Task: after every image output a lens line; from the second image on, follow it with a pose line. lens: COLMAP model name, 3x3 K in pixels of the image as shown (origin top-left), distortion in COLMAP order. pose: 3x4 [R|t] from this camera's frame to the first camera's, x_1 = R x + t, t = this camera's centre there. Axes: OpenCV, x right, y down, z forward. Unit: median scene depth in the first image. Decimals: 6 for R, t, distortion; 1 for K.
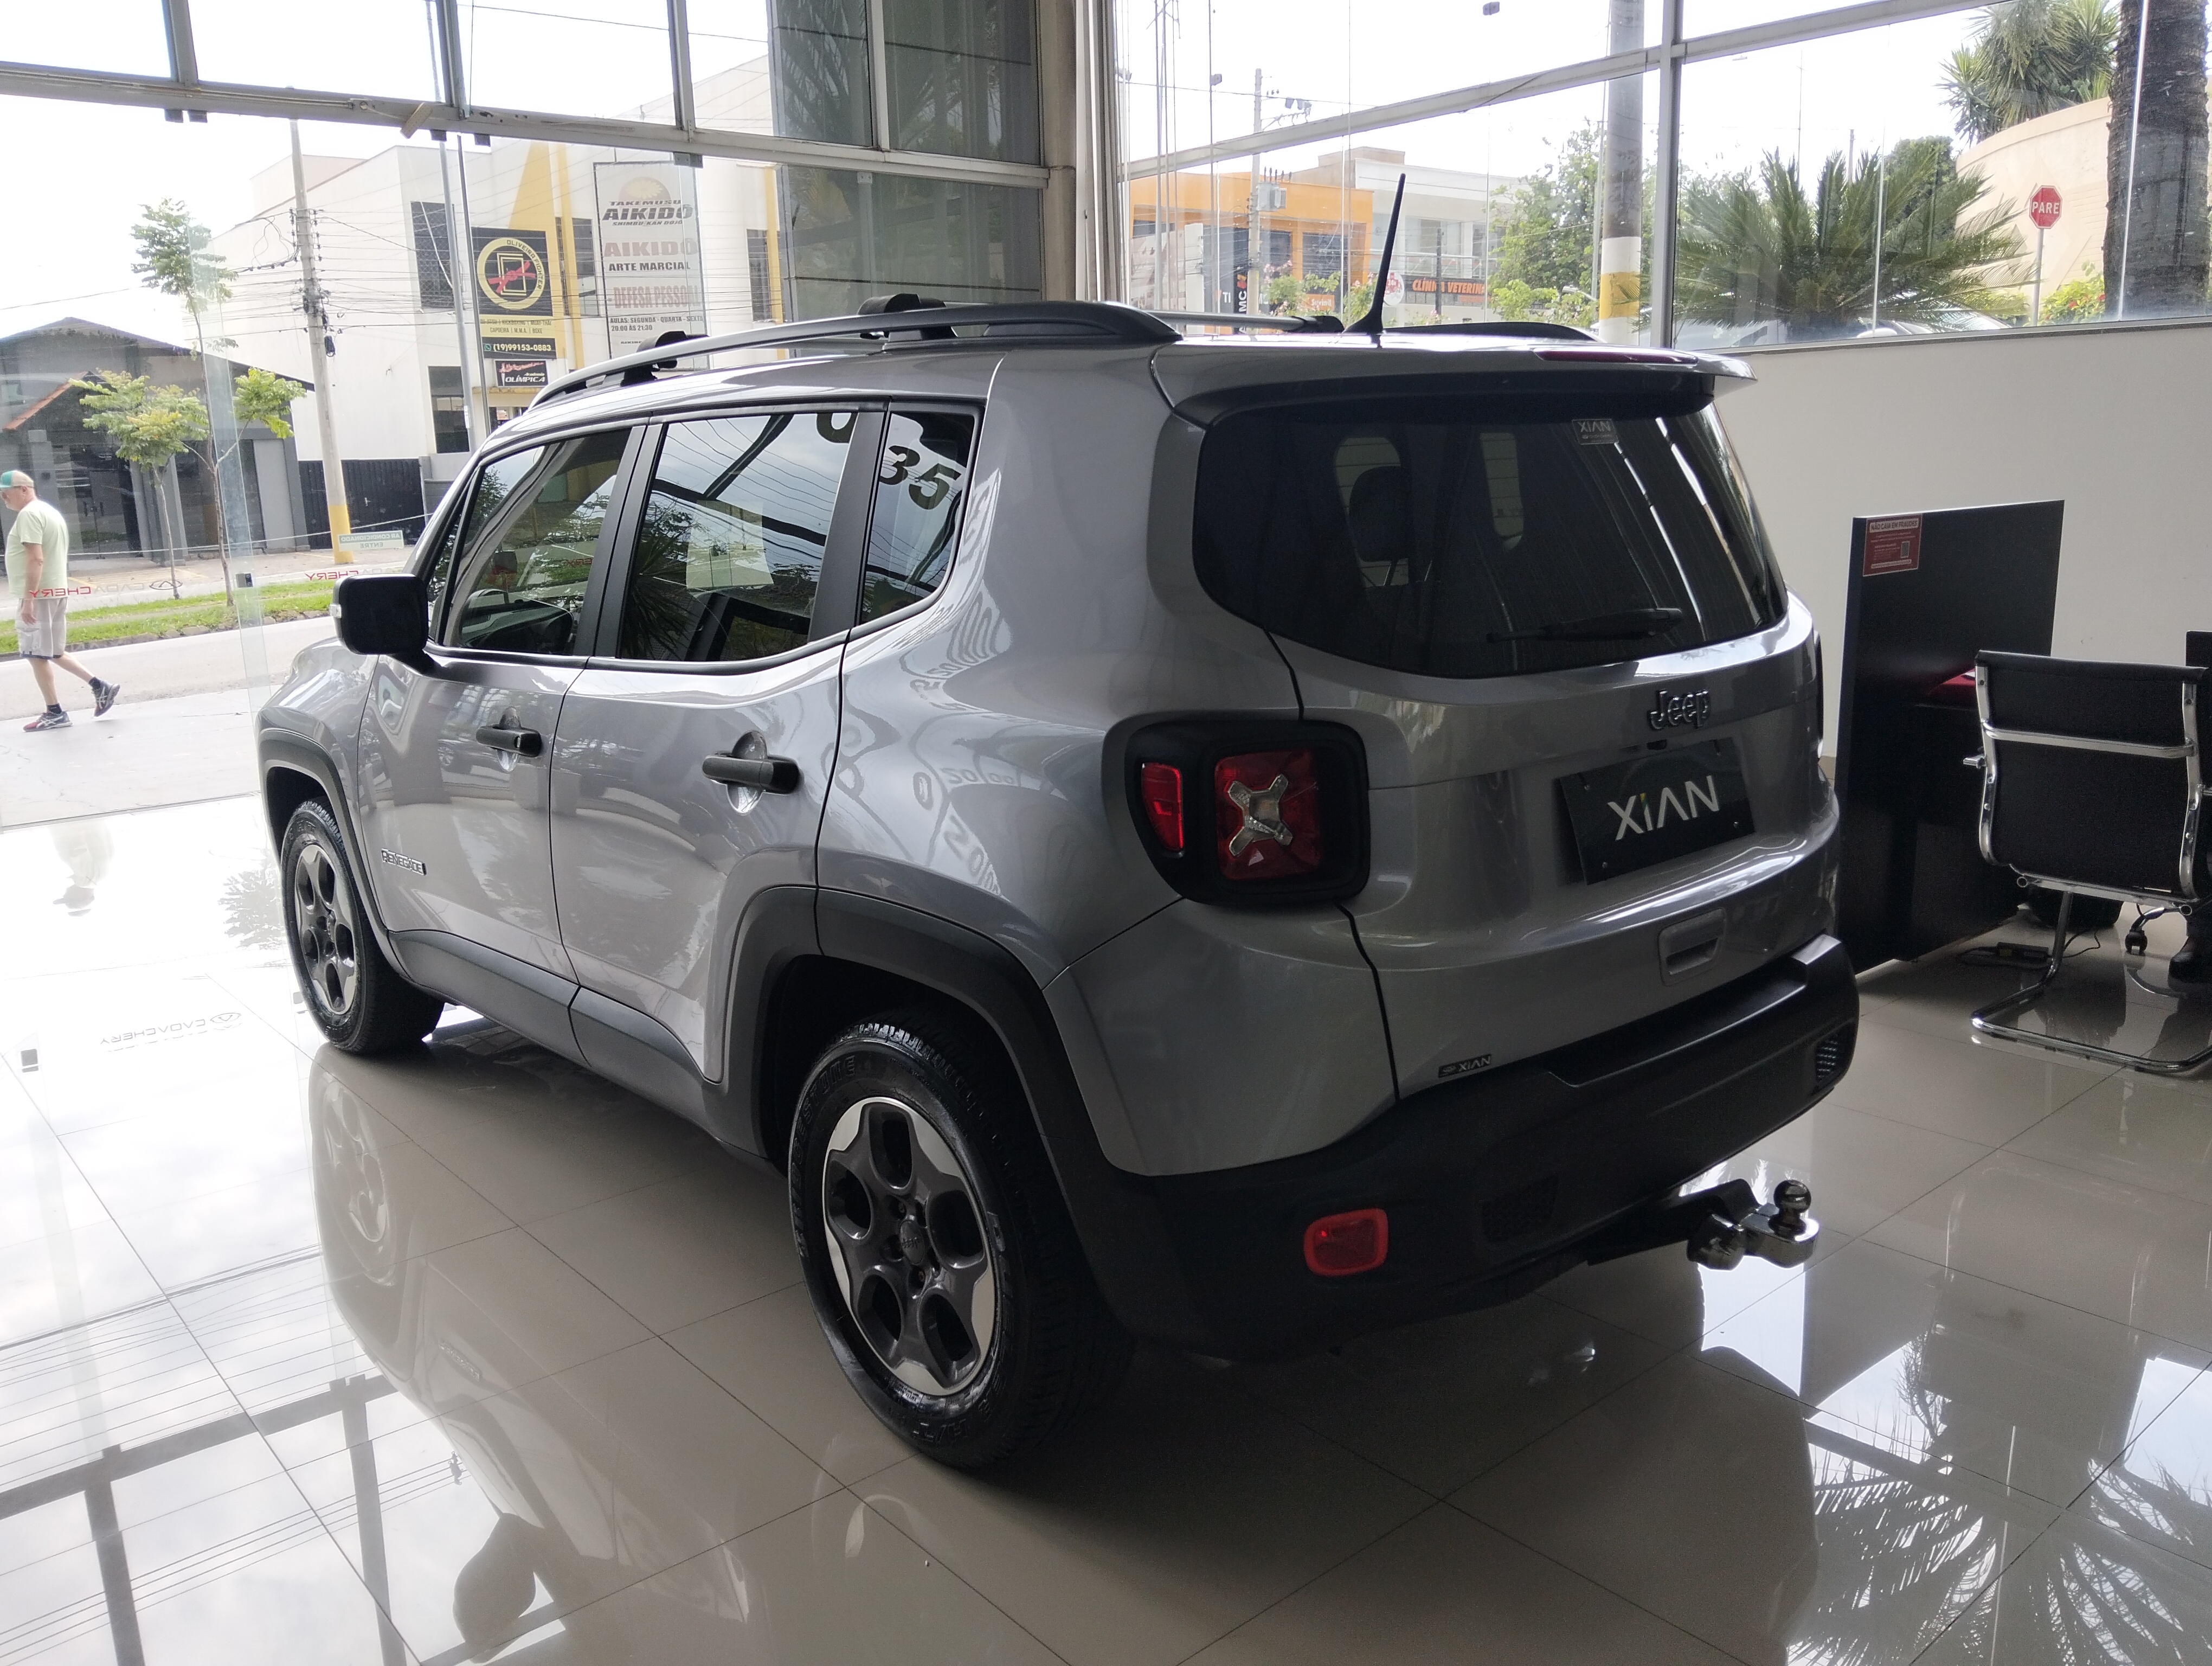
lens RADIAL K [[1728.1, 0, 1106.0], [0, 1728.1, 833.0], [0, 0, 1]] dist [-0.037216, 0.011315]
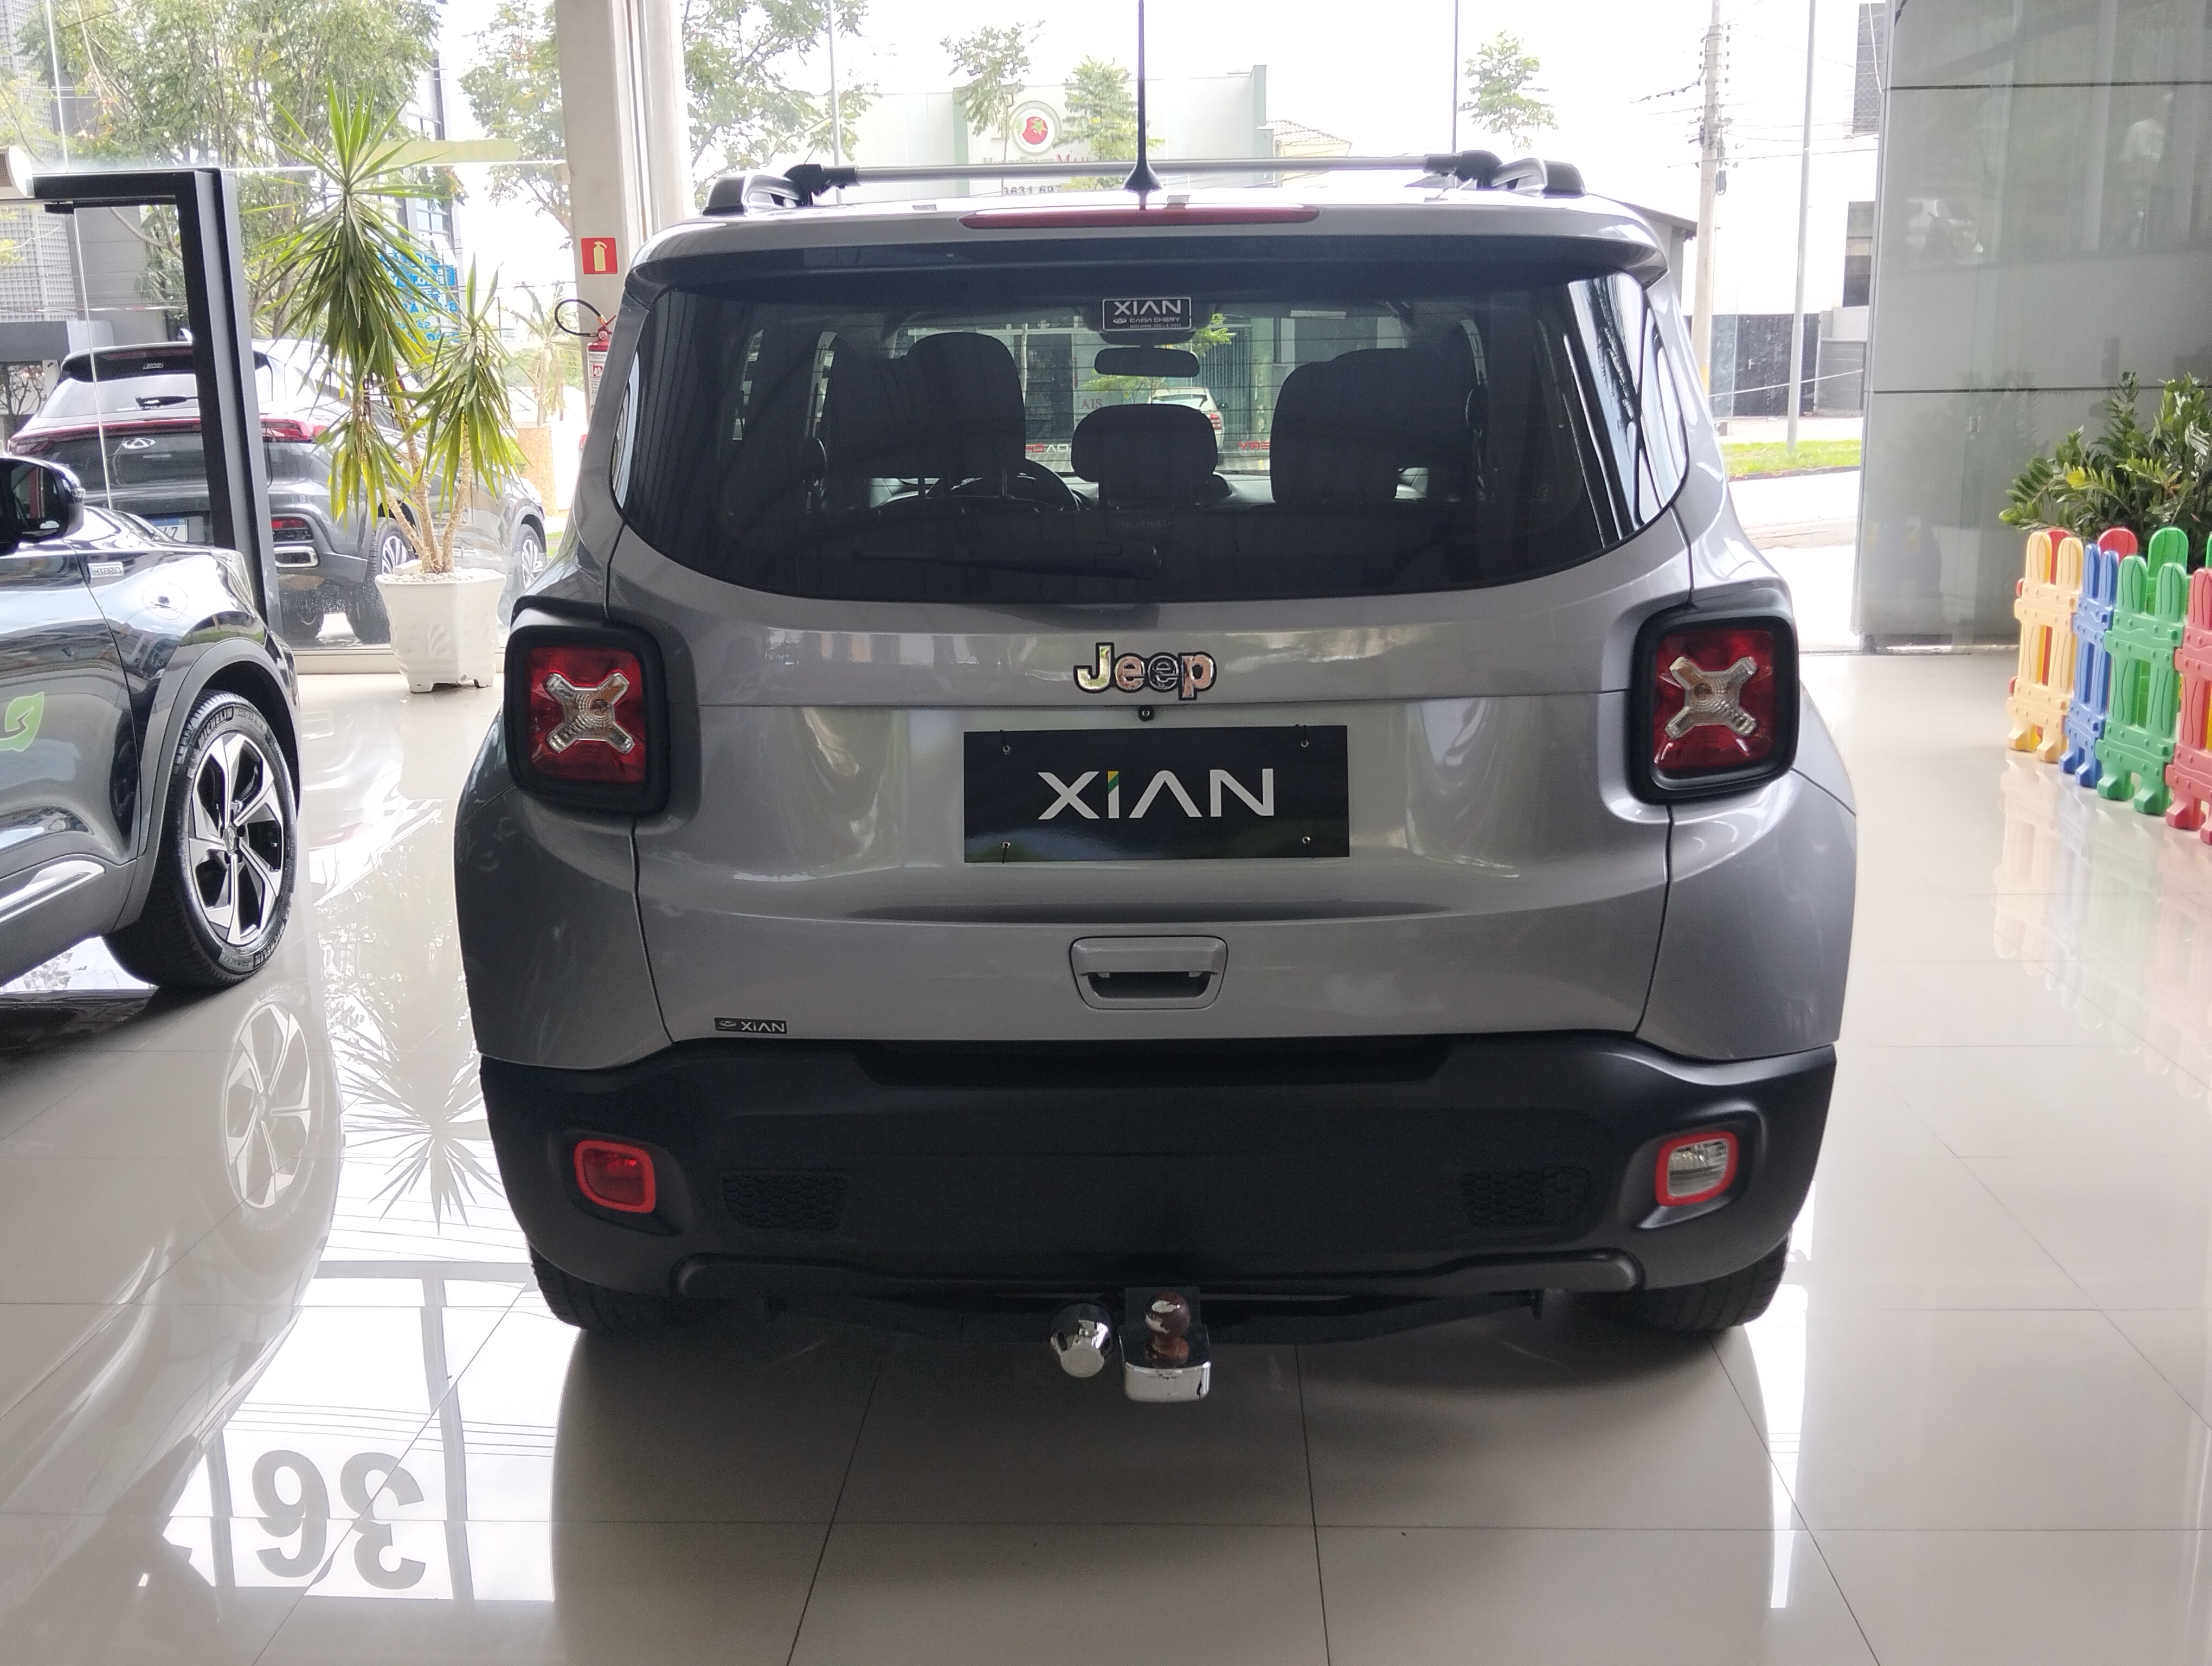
lens RADIAL K [[2027.0, 0, 1106.0], [0, 2027.0, 833.0], [0, 0, 1]] dist [0.062836, -0.145326]
pose [[0.748636, 0.168506, -0.641210, 0.283493], [-0.146266, 0.985309, 0.088162, -0.023860], [0.646646, 0.027786, 0.762284, 0.086243]]
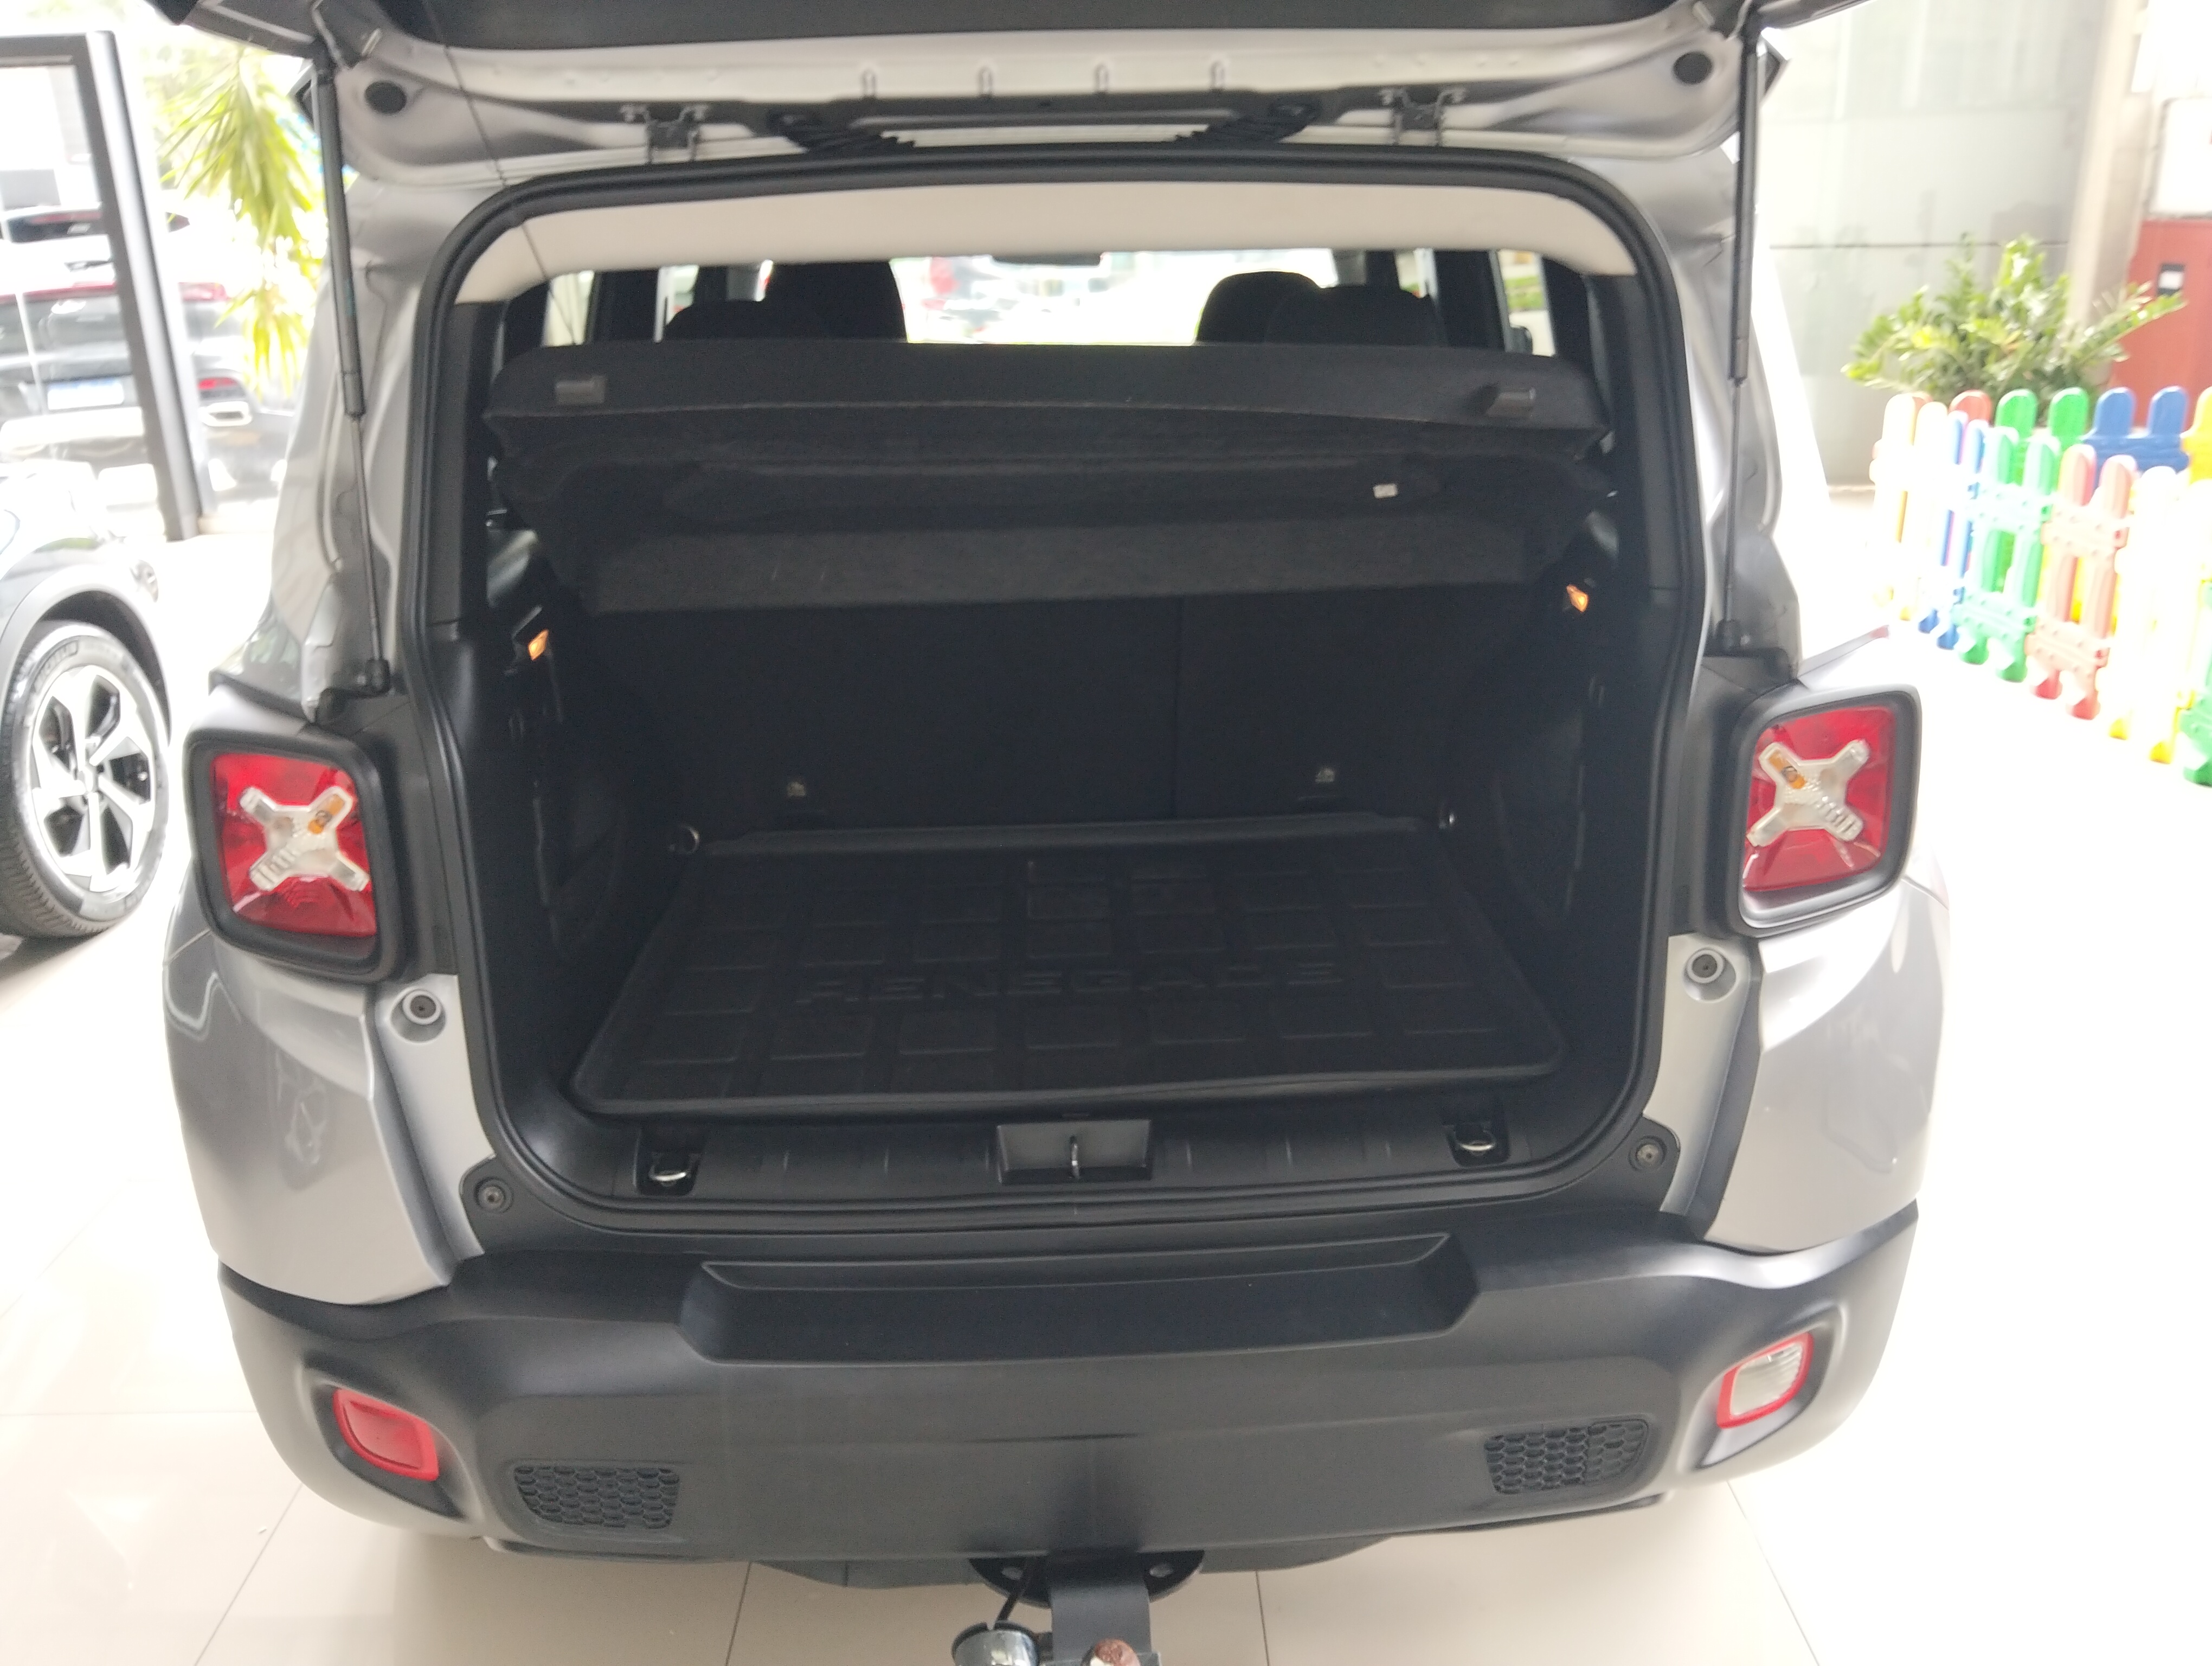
lens RADIAL K [[1728.1, 0, 1106.0], [0, 1728.1, 833.0], [0, 0, 1]] dist [-0.037216, 0.011315]
pose [[0.785230, 0.232549, -0.573877, 0.204538], [-0.135251, 0.968833, 0.207532, -0.054838], [0.604253, -0.085343, 0.792209, 0.171950]]
